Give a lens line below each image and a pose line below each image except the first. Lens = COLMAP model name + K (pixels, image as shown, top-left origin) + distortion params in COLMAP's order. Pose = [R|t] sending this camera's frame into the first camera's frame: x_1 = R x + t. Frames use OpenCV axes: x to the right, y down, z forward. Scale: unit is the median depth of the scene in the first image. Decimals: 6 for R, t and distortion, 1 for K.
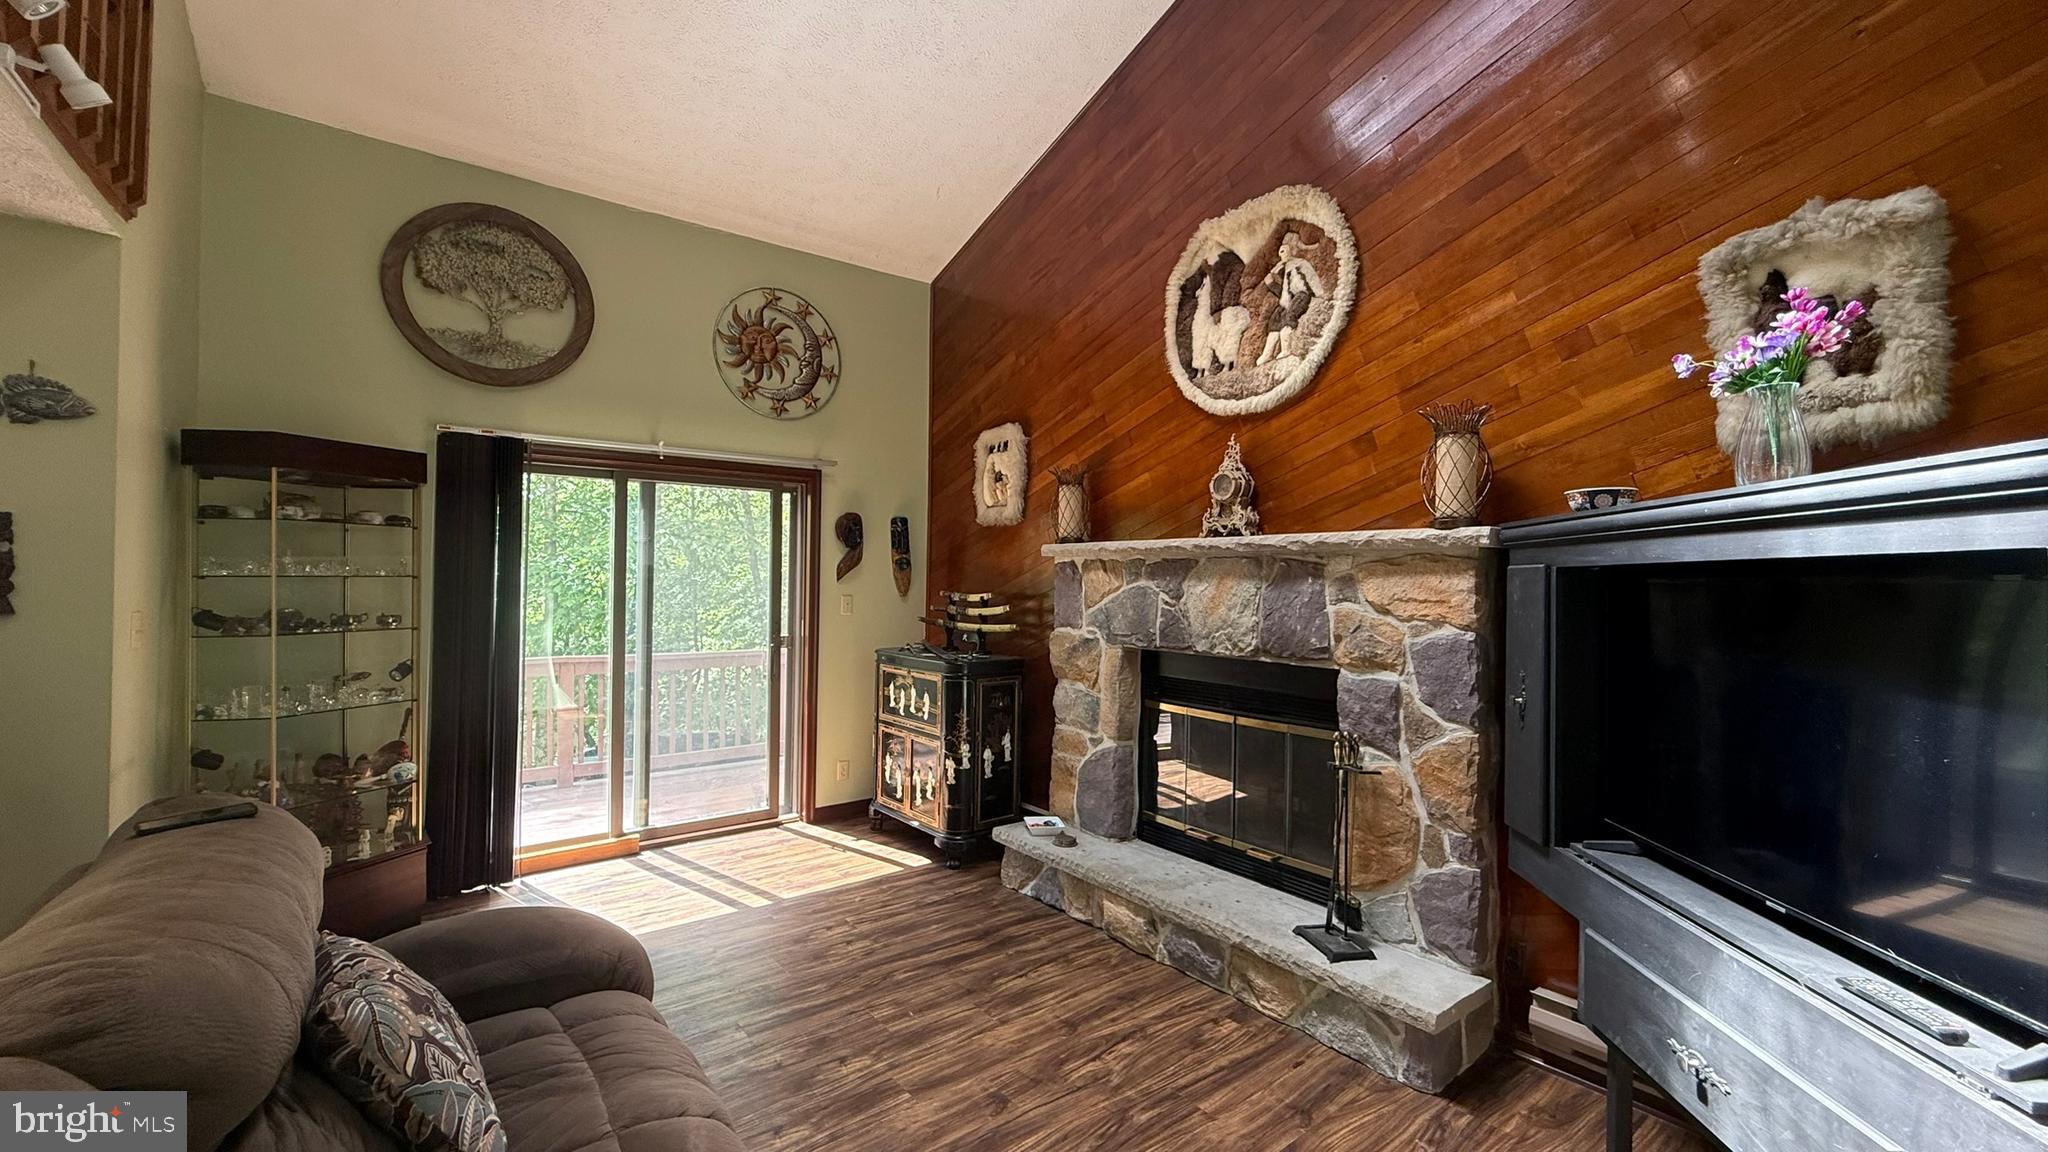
lens RADIAL K [[817.4, 0, 1015.3], [0, 817.4, 574.7], [0, 0, 1]] dist [-0.000612, 0.000450]
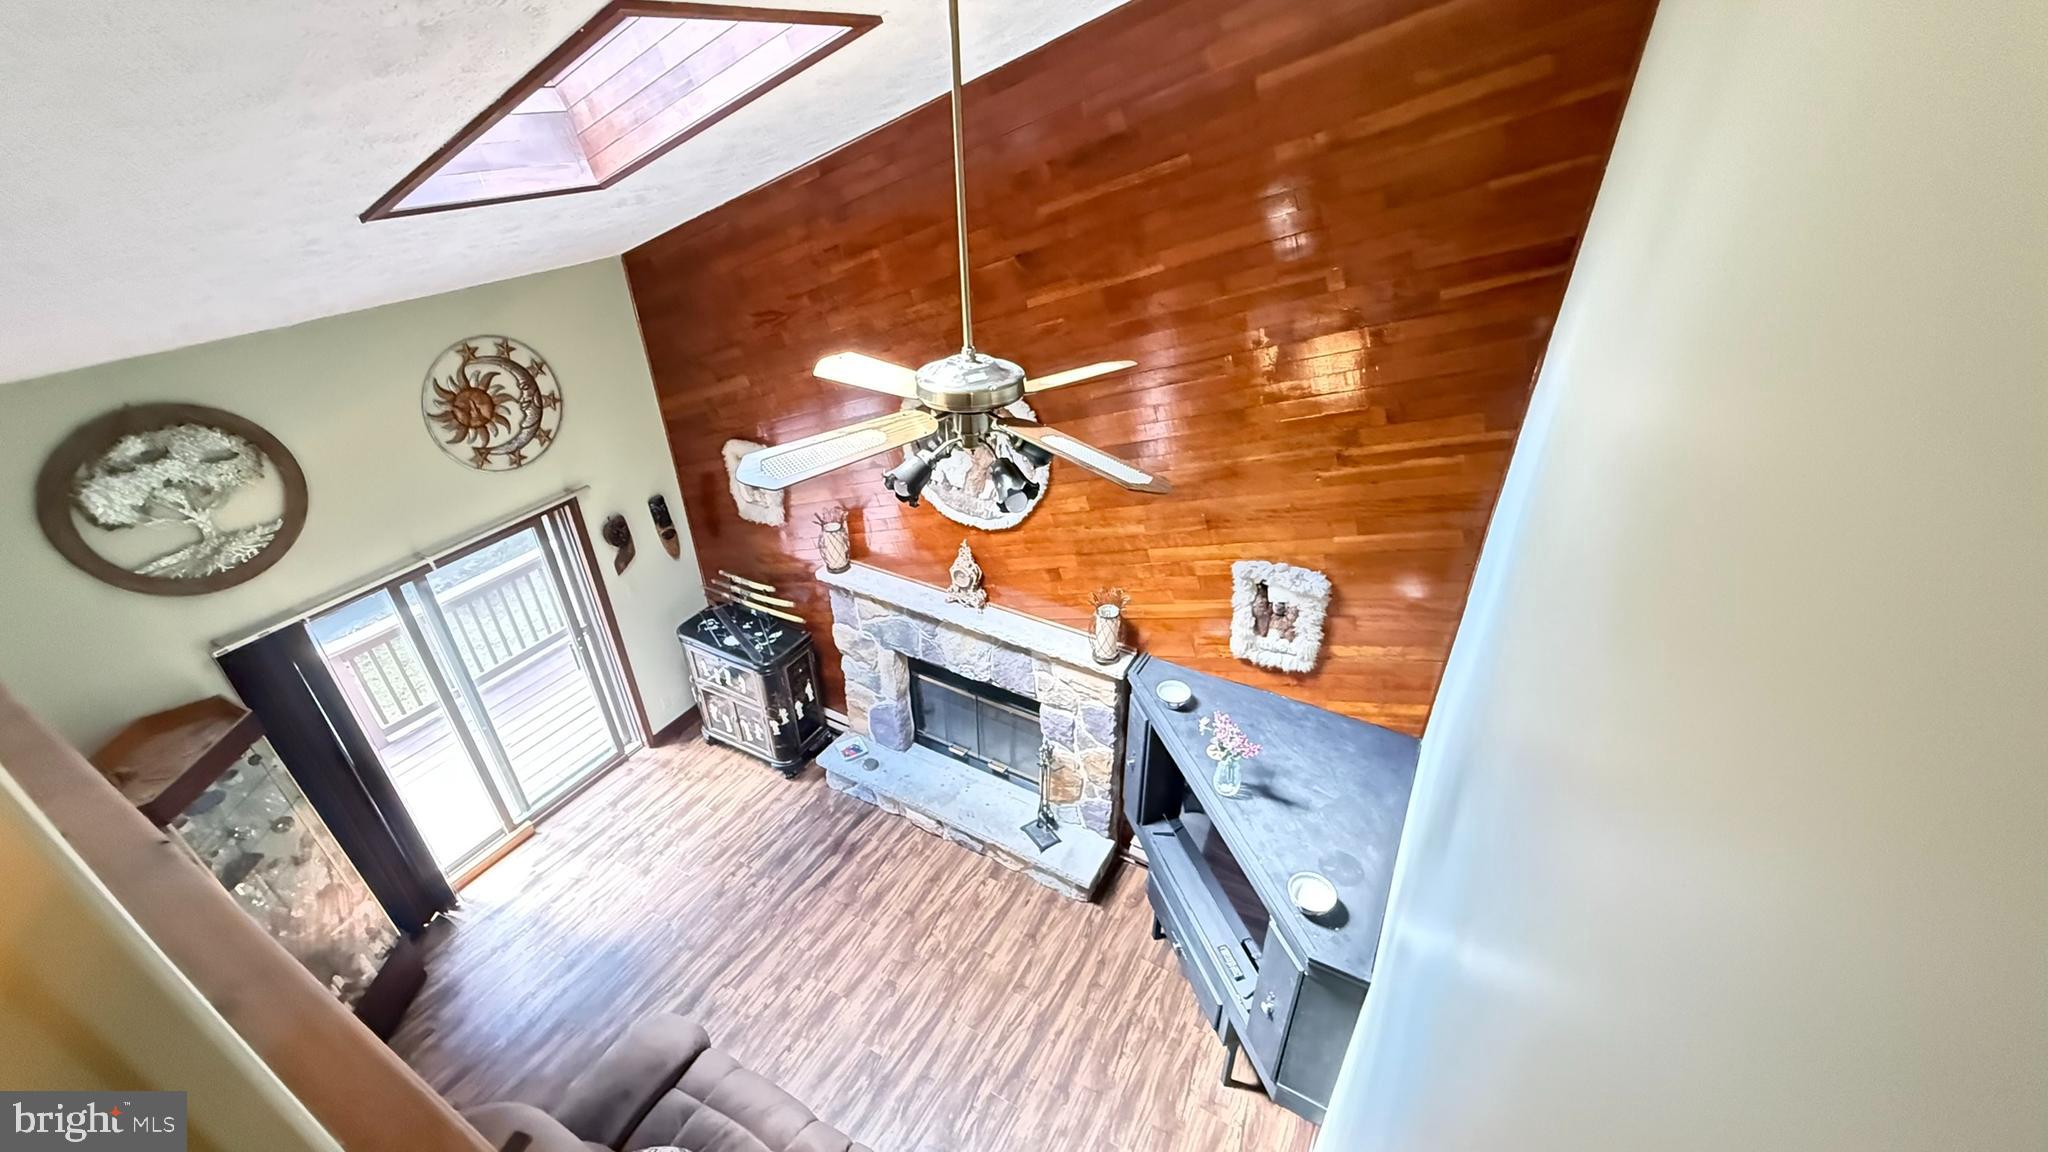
lens RADIAL K [[817.4, 0, 1015.3], [0, 817.4, 574.7], [0, 0, 1]] dist [-0.000612, 0.000450]
pose [[0.924247, -0.222280, 0.310418, -0.092440], [0.026655, 0.848631, 0.528314, -0.847528], [-0.380864, -0.480018, 0.790269, -0.139112]]
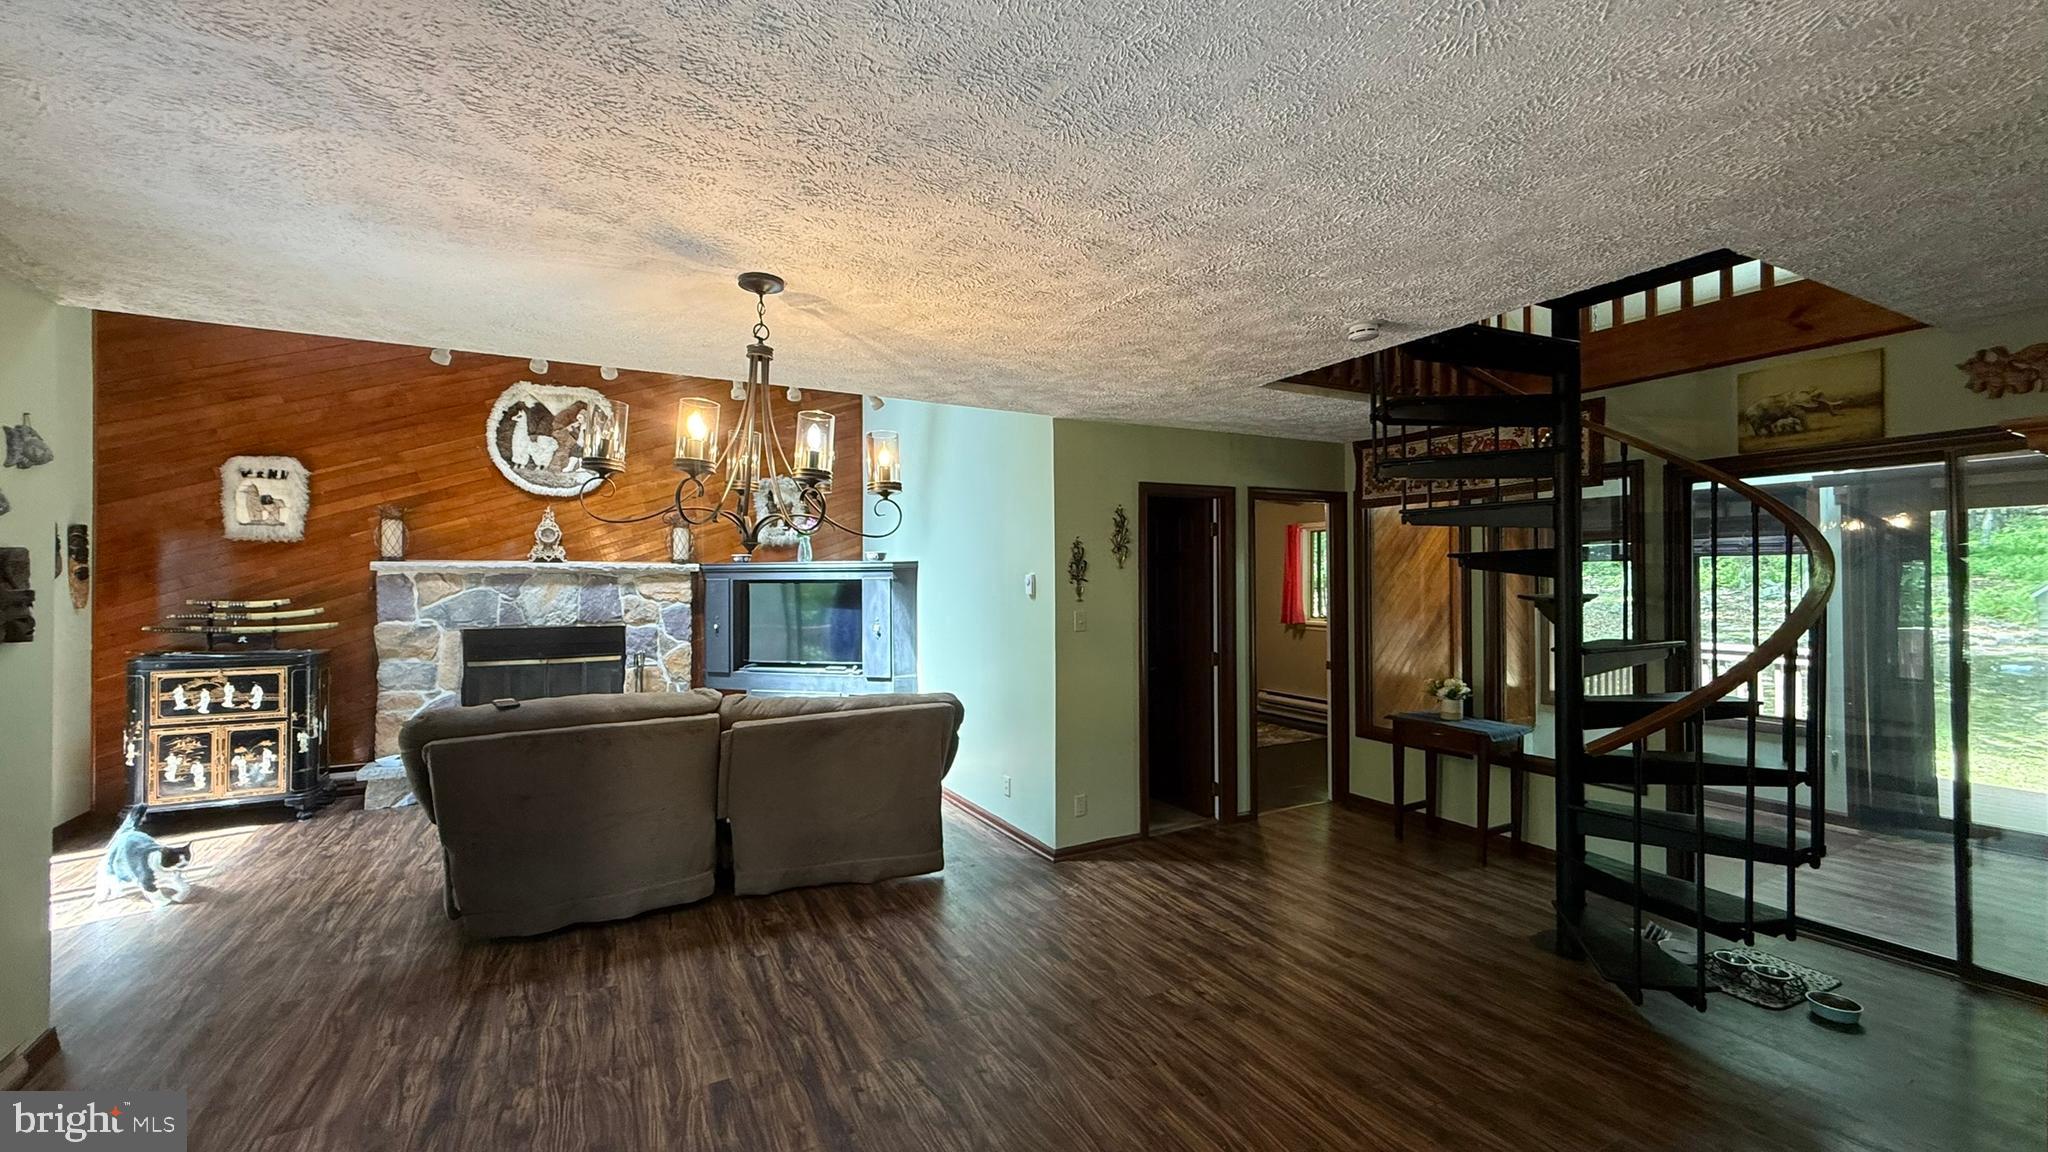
lens RADIAL K [[817.4, 0, 1015.3], [0, 817.4, 574.7], [0, 0, 1]] dist [-0.000612, 0.000450]
pose [[0.168662, -0.006752, 0.985651, -1.383020], [-0.002251, 0.999971, 0.007235, -0.033662], [-0.985671, -0.003439, 0.168642, -0.350133]]
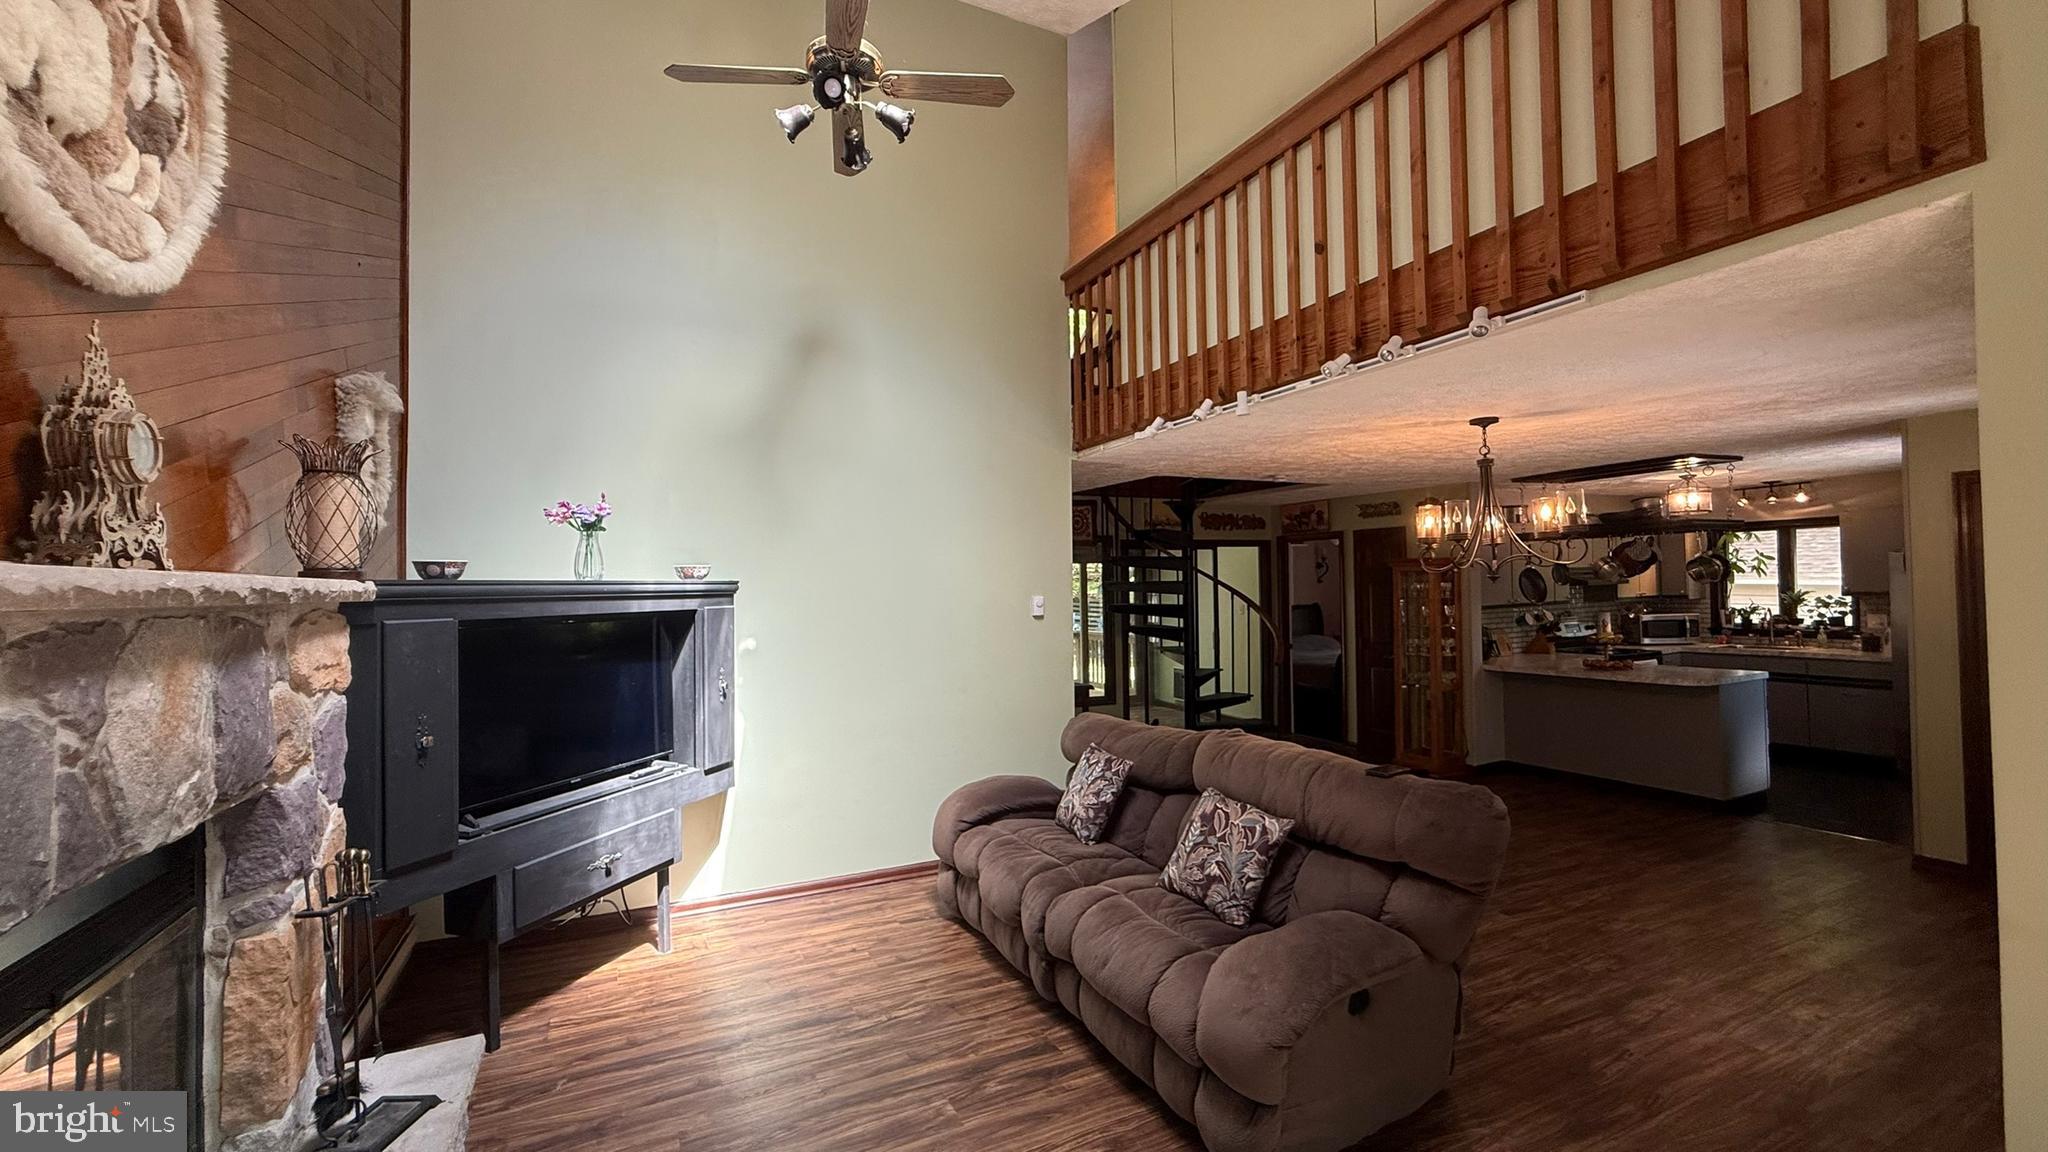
lens RADIAL K [[817.4, 0, 1015.3], [0, 817.4, 574.7], [0, 0, 1]] dist [-0.000612, 0.000450]
pose [[-0.978671, 0.004849, 0.205375, -0.275661], [0.000916, 0.999815, -0.019238, -0.034682], [-0.205431, -0.018640, -0.978494, 1.316195]]
